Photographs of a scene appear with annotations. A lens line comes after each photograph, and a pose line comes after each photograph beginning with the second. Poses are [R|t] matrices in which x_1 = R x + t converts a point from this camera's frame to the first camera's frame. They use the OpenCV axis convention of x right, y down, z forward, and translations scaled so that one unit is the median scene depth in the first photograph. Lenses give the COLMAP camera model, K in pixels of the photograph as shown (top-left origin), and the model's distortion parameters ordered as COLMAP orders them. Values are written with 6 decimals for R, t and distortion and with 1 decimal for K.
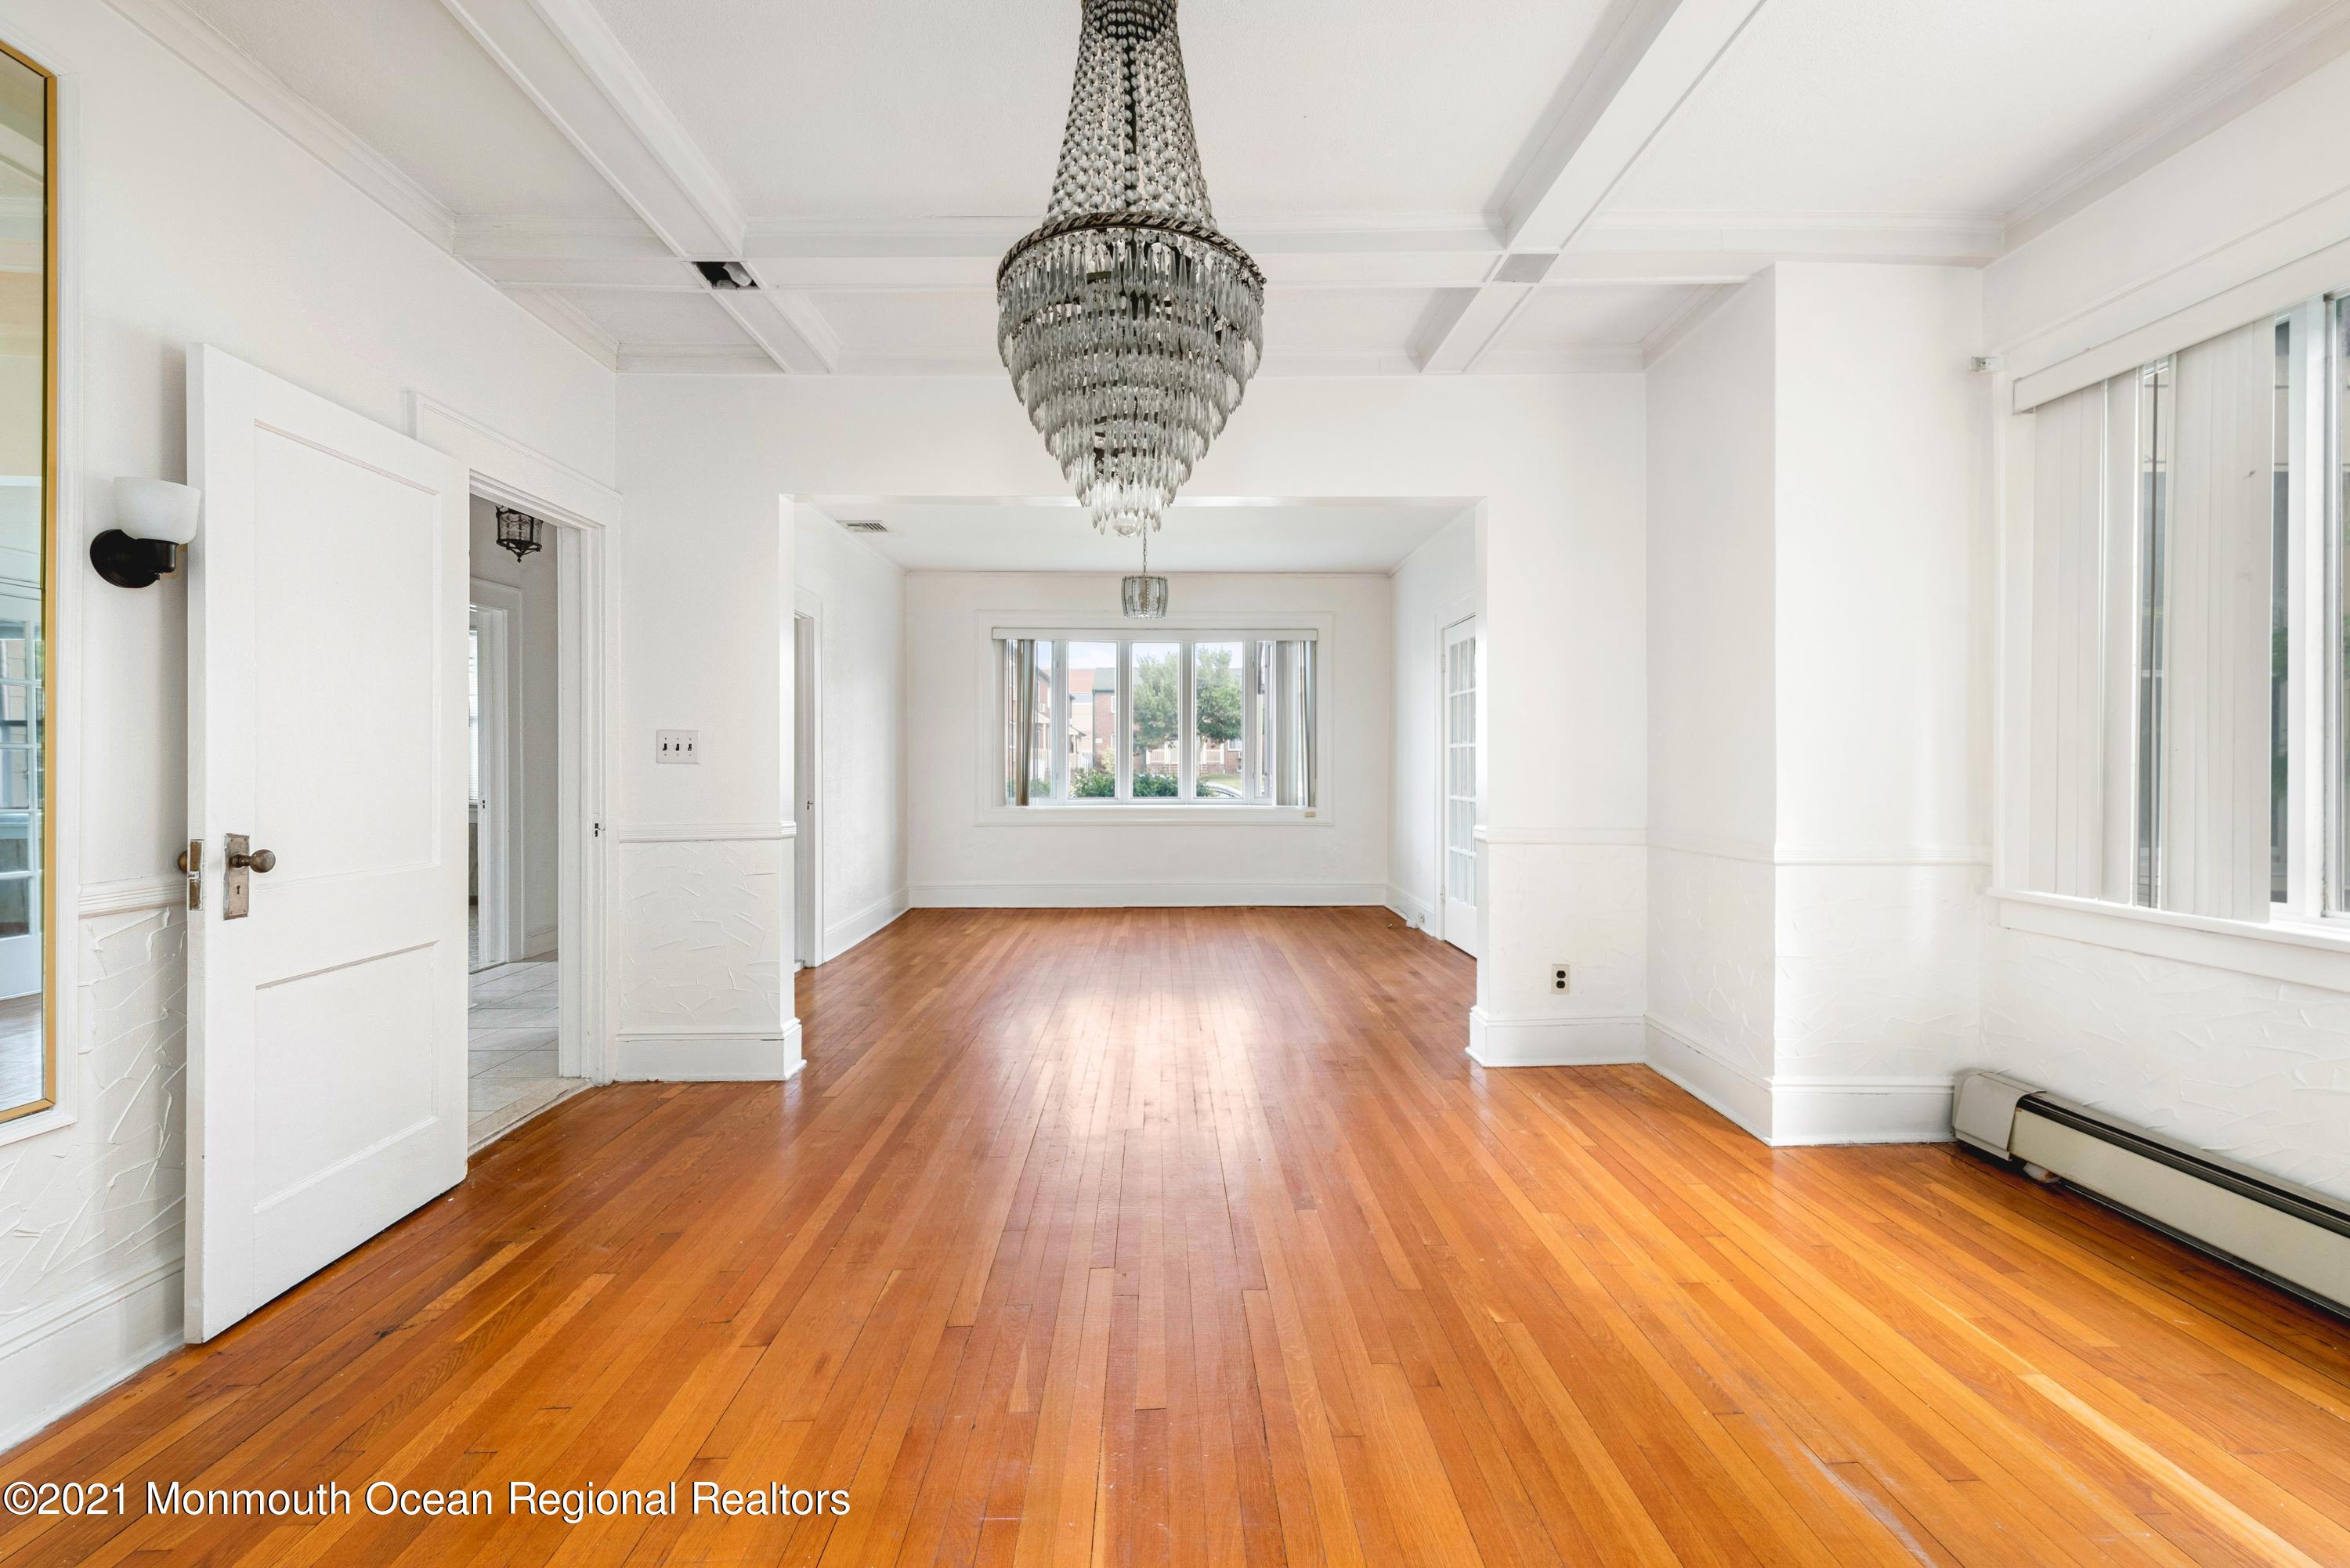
lens RADIAL K [[931.9, 0, 1178.6], [0, 931.9, 770.0], [0, 0, 1]] dist [0.001017, 0.000121]
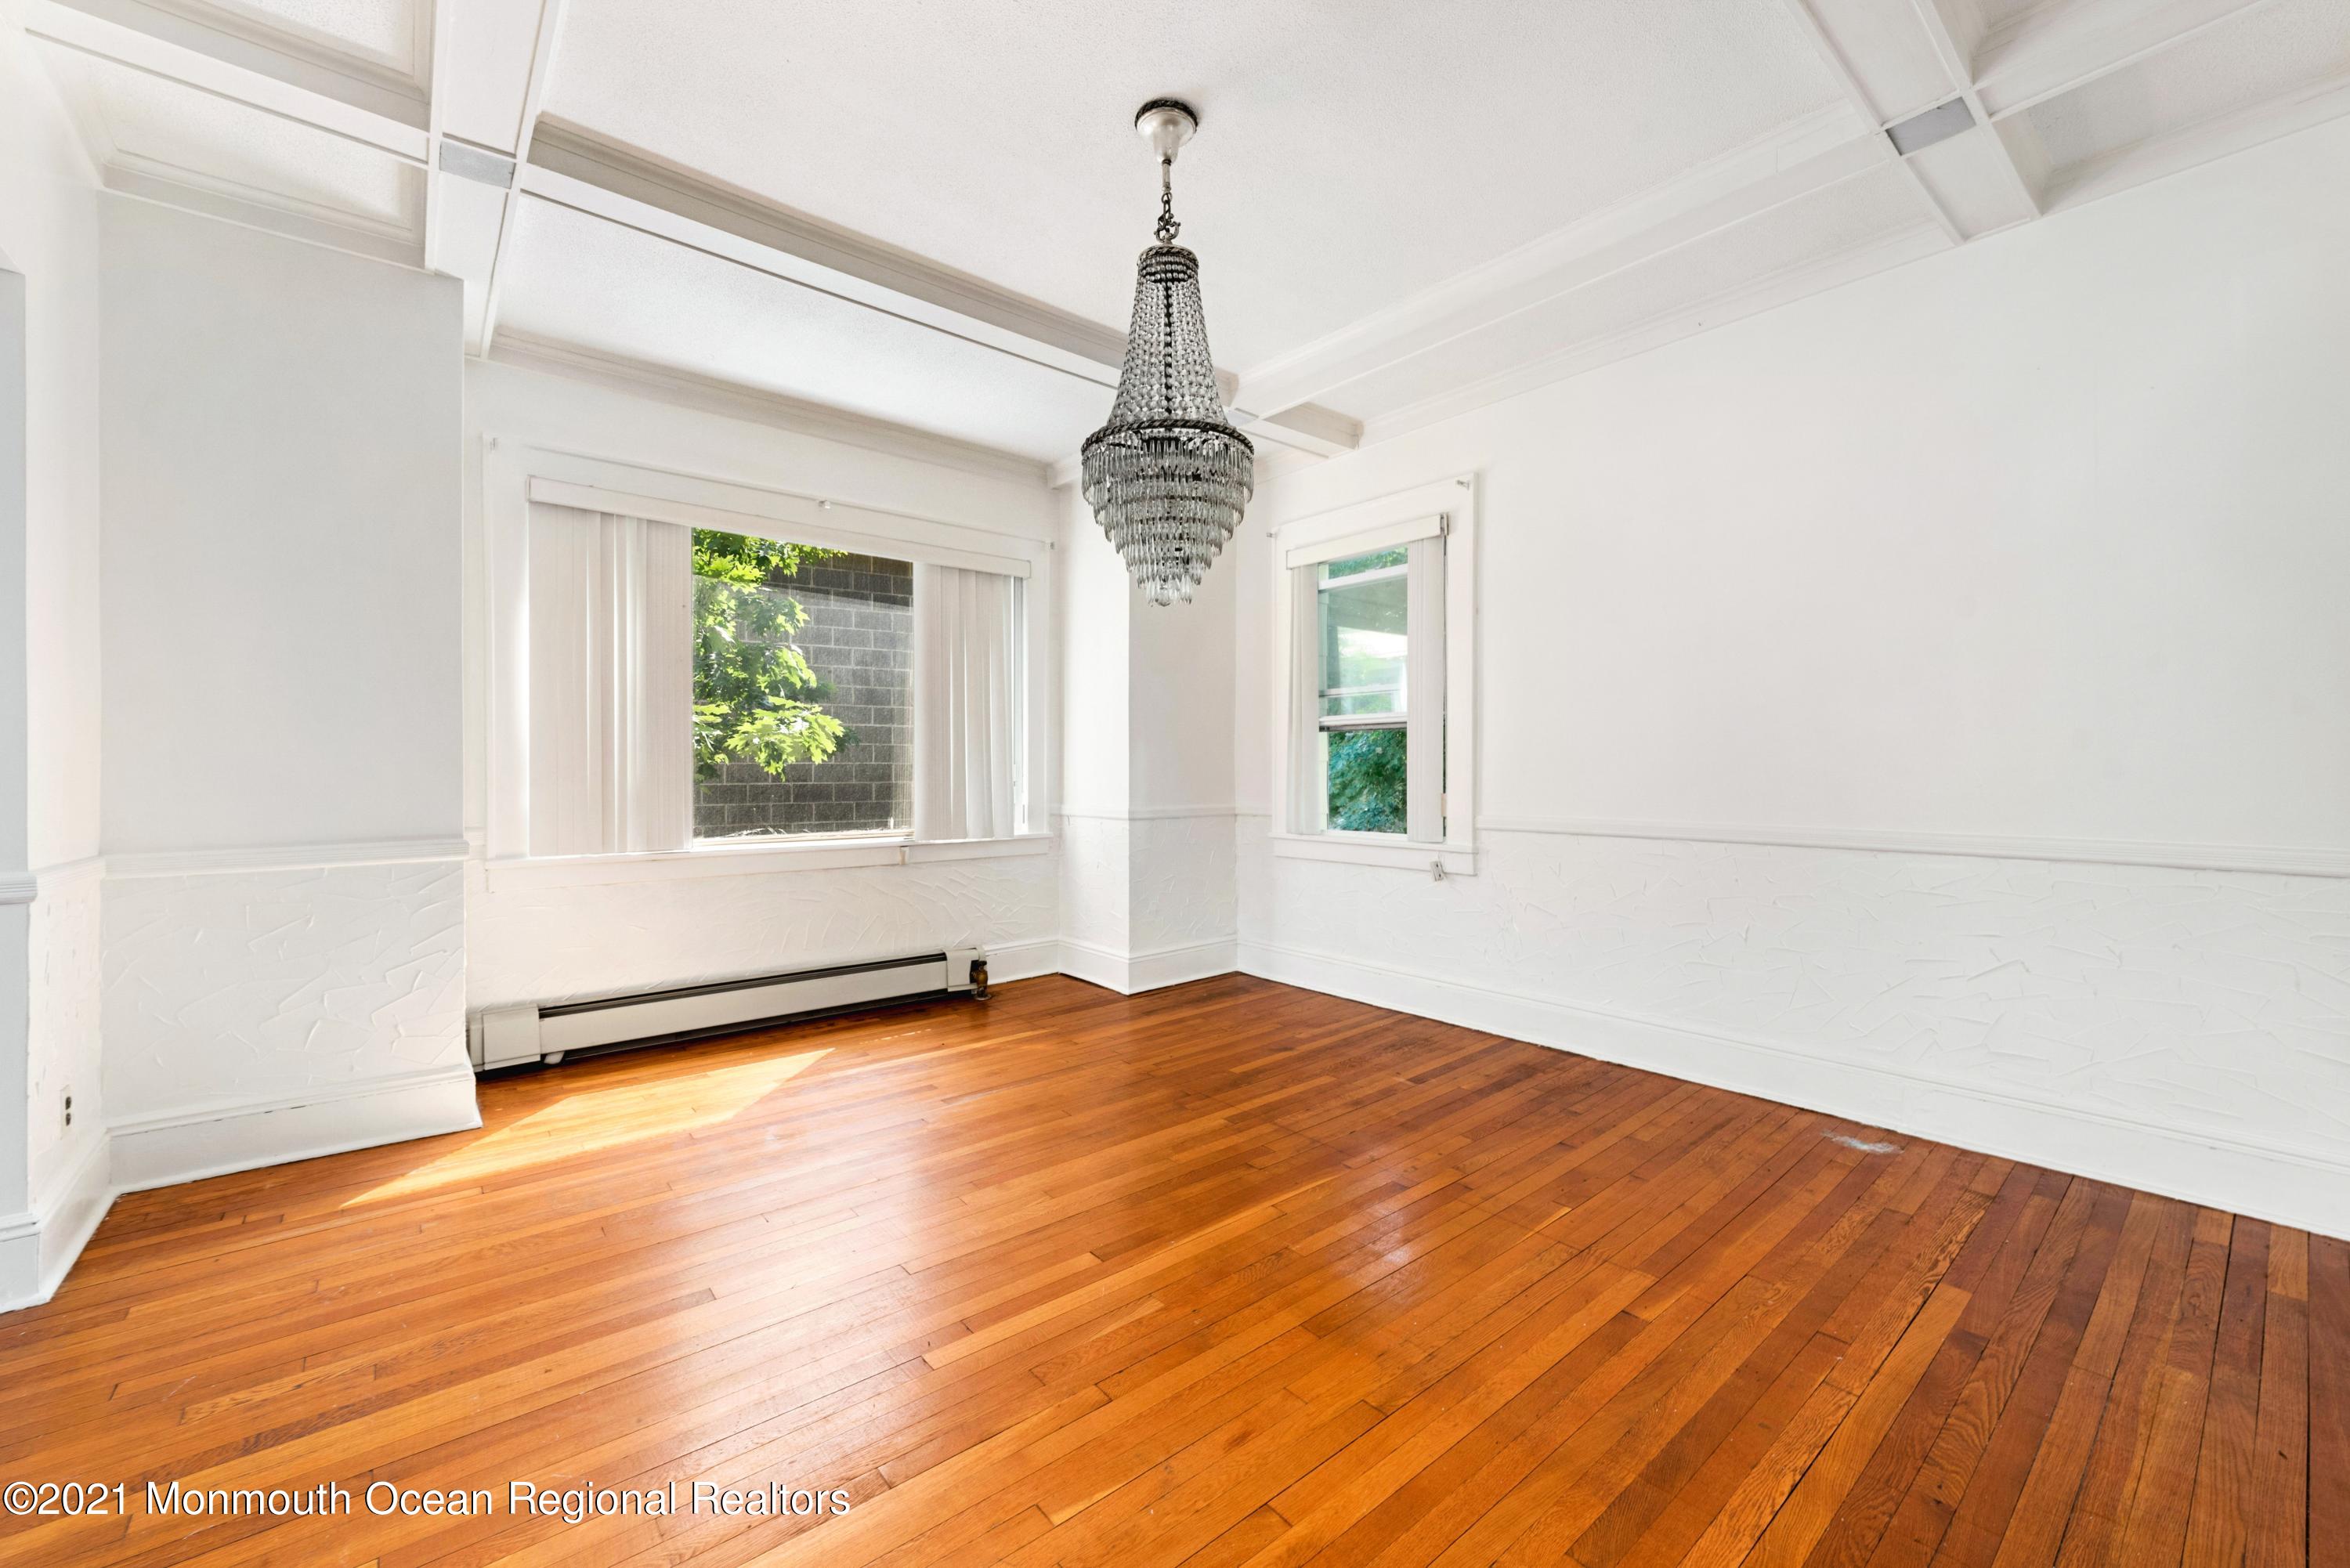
lens RADIAL K [[942.0, 0, 1185.3], [0, 942.0, 767.0], [0, 0, 1]] dist [0.001994, 0.000221]
pose [[-0.638760, 0.000948, 0.769406, -0.748811], [0.002178, 0.999997, 0.000576, -0.000058], [-0.769403, 0.002044, -0.638760, 1.160360]]
